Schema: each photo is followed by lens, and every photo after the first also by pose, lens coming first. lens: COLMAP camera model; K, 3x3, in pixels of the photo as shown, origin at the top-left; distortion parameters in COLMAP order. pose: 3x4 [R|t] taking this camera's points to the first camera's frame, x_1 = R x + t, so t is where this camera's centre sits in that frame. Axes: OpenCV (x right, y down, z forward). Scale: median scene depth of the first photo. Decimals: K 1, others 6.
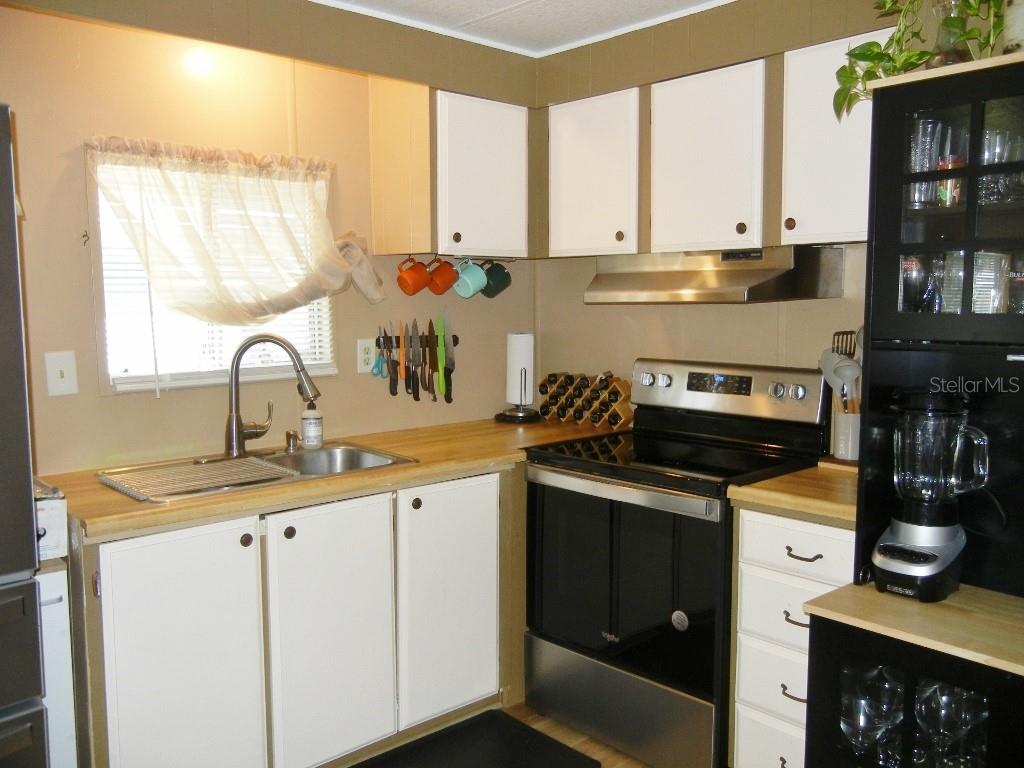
lens RADIAL K [[872.4, 0, 518.7], [0, 872.4, 383.3], [0, 0, 1]] dist [-0.016760, 0.026310]
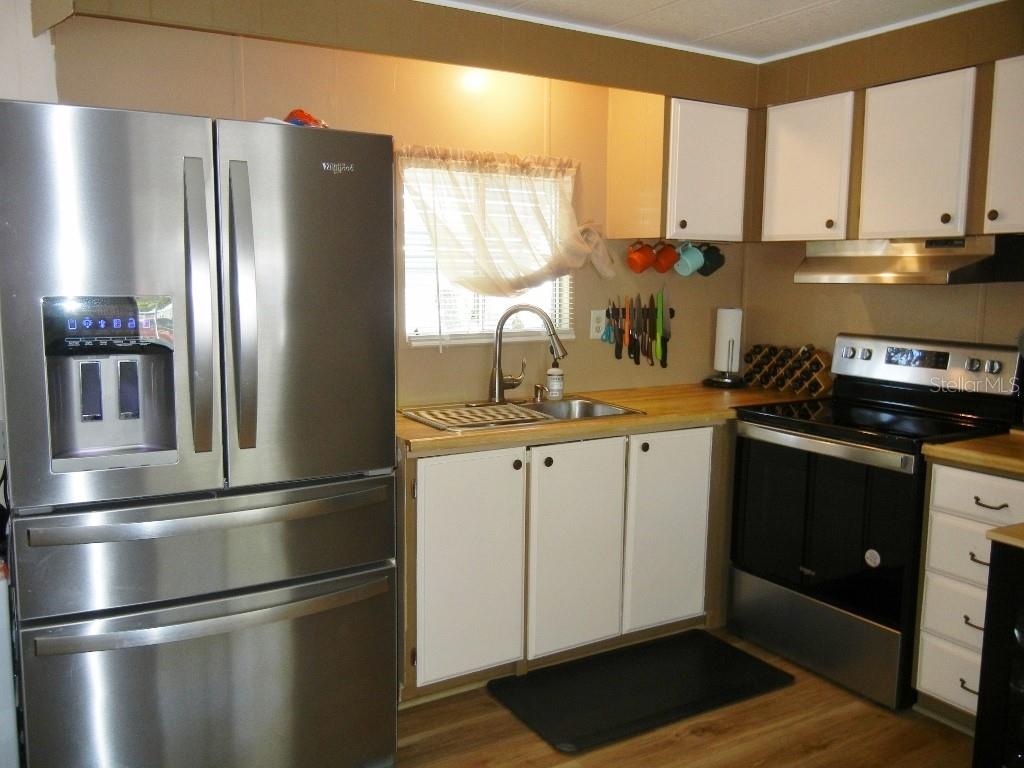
lens RADIAL K [[872.4, 0, 512.2], [0, 872.4, 383.9], [0, 0, 1]] dist [-0.016760, 0.026310]
pose [[0.979045, 0.038686, -0.199936, -0.054786], [-0.032835, 0.998932, 0.032501, 0.015845], [0.200980, -0.025255, 0.979270, -0.199613]]
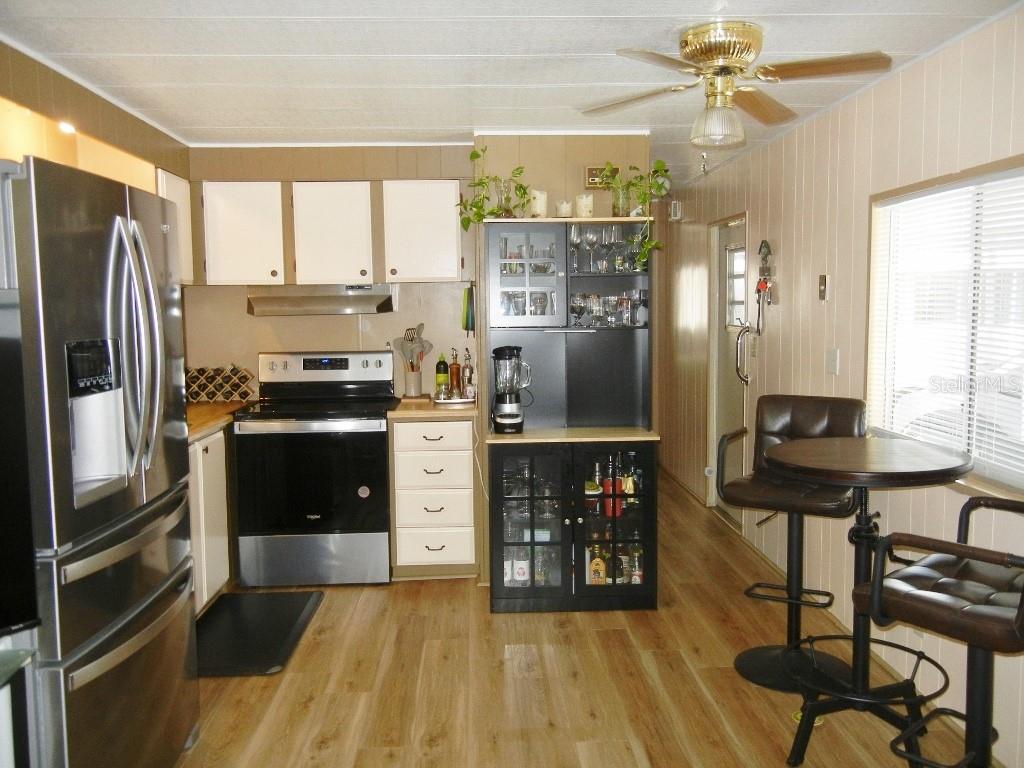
lens RADIAL K [[872.4, 0, 512.6], [0, 872.4, 380.5], [0, 0, 1]] dist [-0.016760, 0.026310]
pose [[0.641239, -0.070572, 0.764089, -0.843873], [0.088387, 0.995927, 0.017809, 0.035229], [-0.762234, 0.056116, 0.644865, -0.347684]]
